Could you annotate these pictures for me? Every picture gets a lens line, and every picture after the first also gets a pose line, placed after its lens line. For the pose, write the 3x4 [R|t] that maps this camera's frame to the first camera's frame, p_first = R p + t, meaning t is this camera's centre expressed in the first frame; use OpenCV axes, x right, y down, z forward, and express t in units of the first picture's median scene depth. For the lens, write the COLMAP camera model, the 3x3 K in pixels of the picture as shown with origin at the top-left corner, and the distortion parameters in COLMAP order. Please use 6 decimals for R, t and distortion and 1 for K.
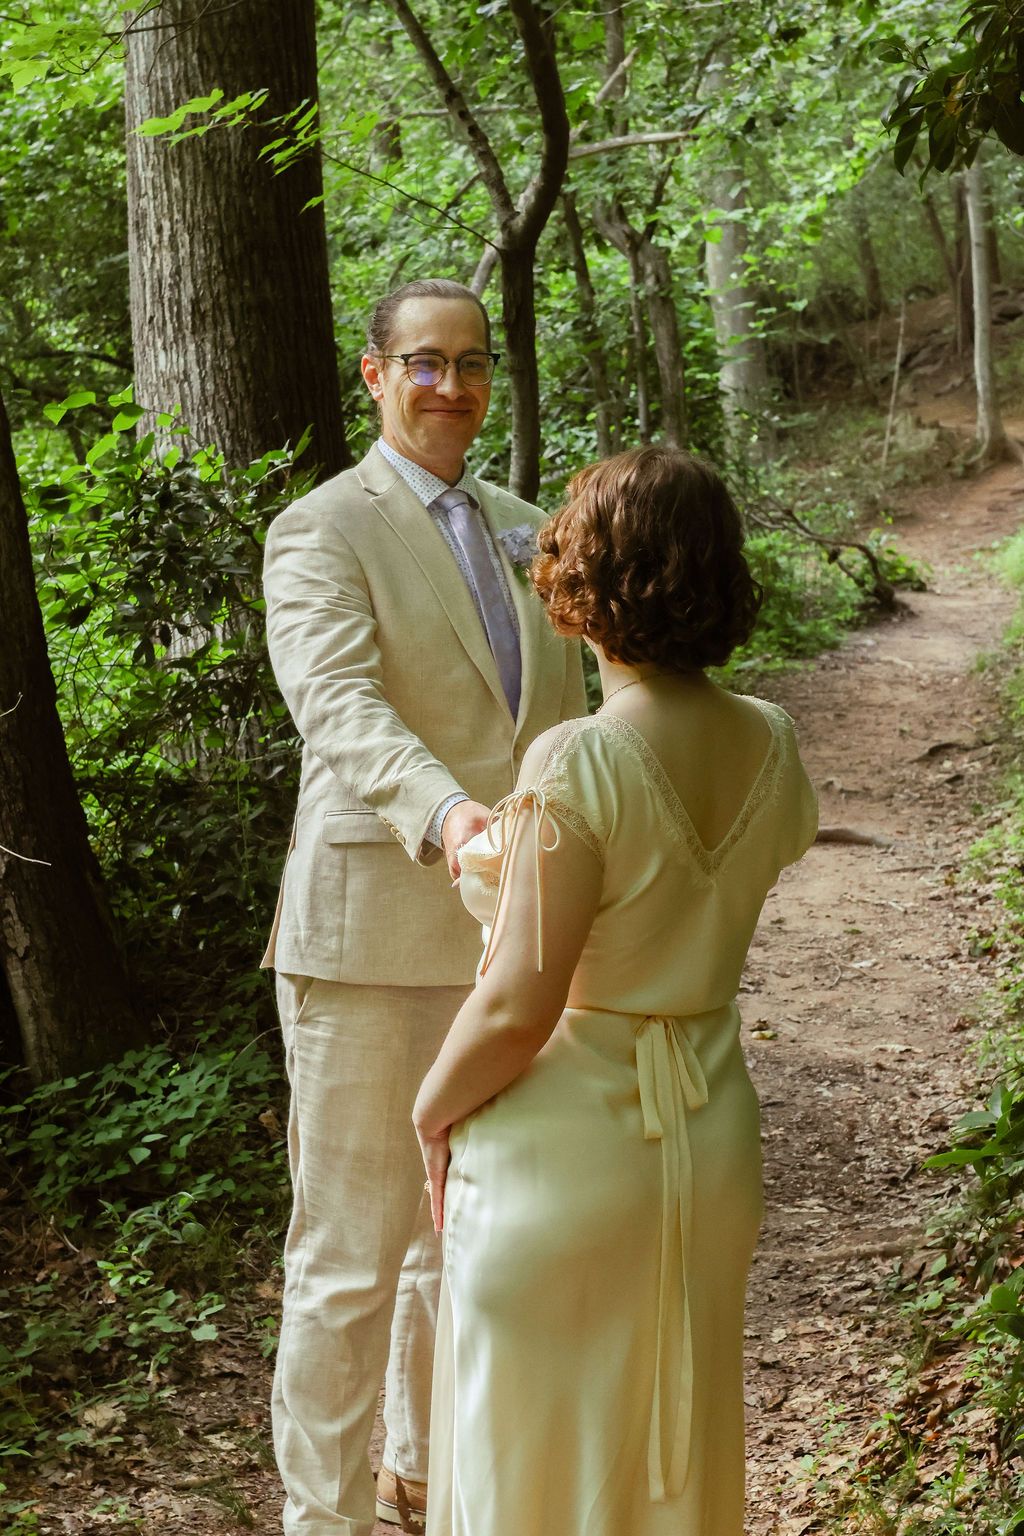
lens RADIAL K [[3550.7, 0, 665.1], [0, 3550.7, 731.8], [0, 0, 1]] dist [0.128194, -0.679599]
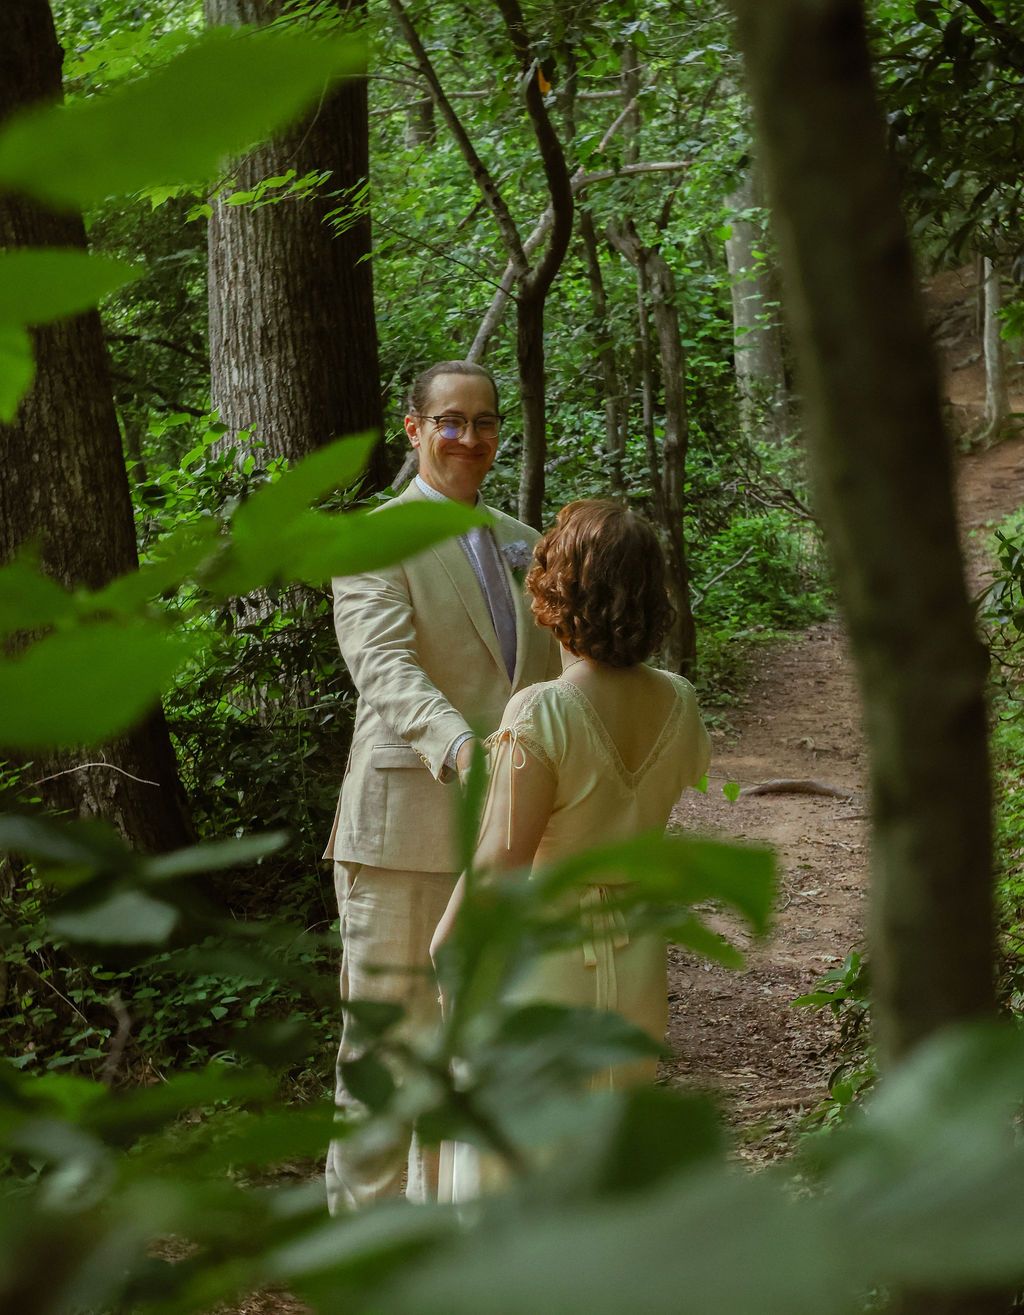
lens RADIAL K [[3589.4, 0, 512.0], [0, 3589.4, 657.5], [0, 0, 1]] dist [0.016433, 0.035953]
pose [[0.998582, 0.020327, -0.049202, 0.016463], [-0.020814, 0.999739, -0.009414, 0.000239], [0.048997, 0.010425, 0.998744, -0.245053]]
